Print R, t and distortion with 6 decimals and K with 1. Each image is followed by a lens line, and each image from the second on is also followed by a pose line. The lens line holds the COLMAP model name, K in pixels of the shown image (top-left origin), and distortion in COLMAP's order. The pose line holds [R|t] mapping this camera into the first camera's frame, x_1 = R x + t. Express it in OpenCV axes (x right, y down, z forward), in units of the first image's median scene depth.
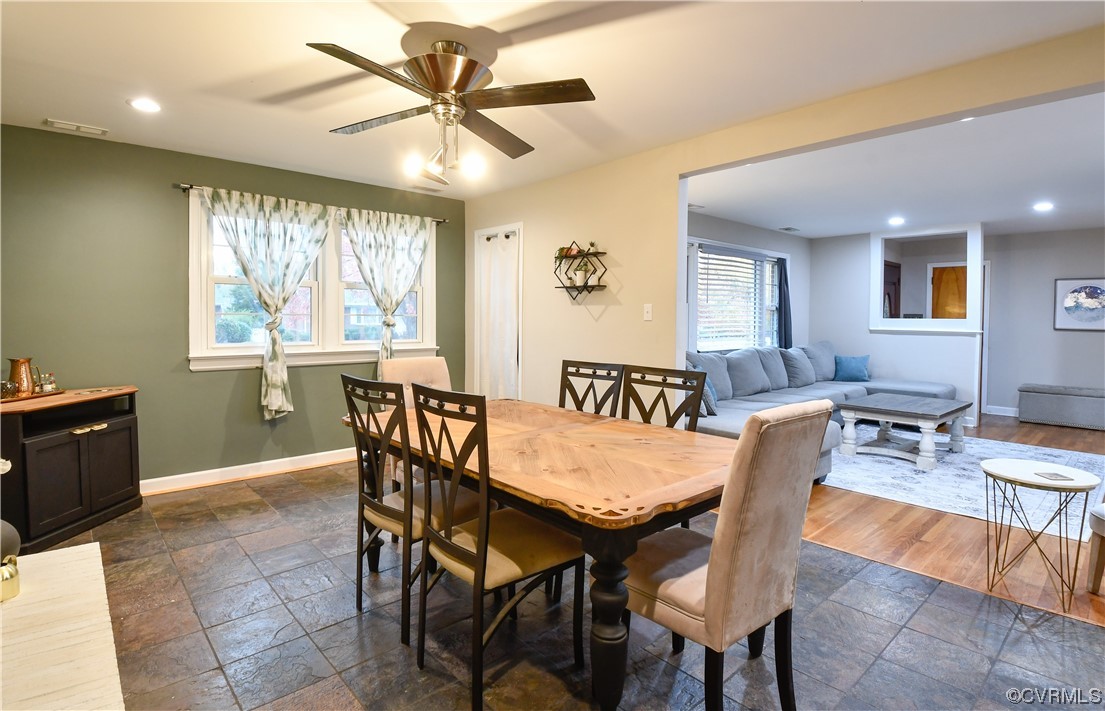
lens RADIAL K [[543.0, 0, 545.9], [0, 543.0, 333.5], [0, 0, 1]] dist [0.000759, -0.006444]
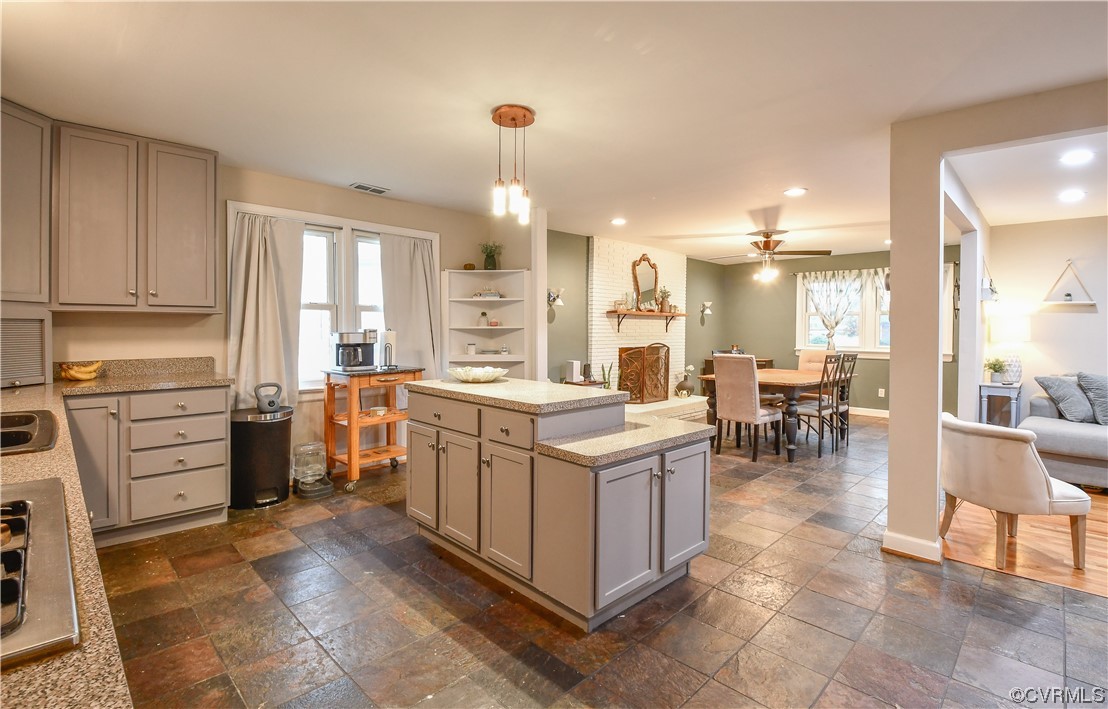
lens RADIAL K [[529.3, 0, 533.1], [0, 529.3, 329.5], [0, 0, 1]] dist [-0.001704, -0.001293]
pose [[0.039716, -0.005405, -0.999196, 1.355124], [-0.035881, 0.999333, -0.006832, 0.014225], [0.998567, 0.036123, 0.039496, -0.154413]]
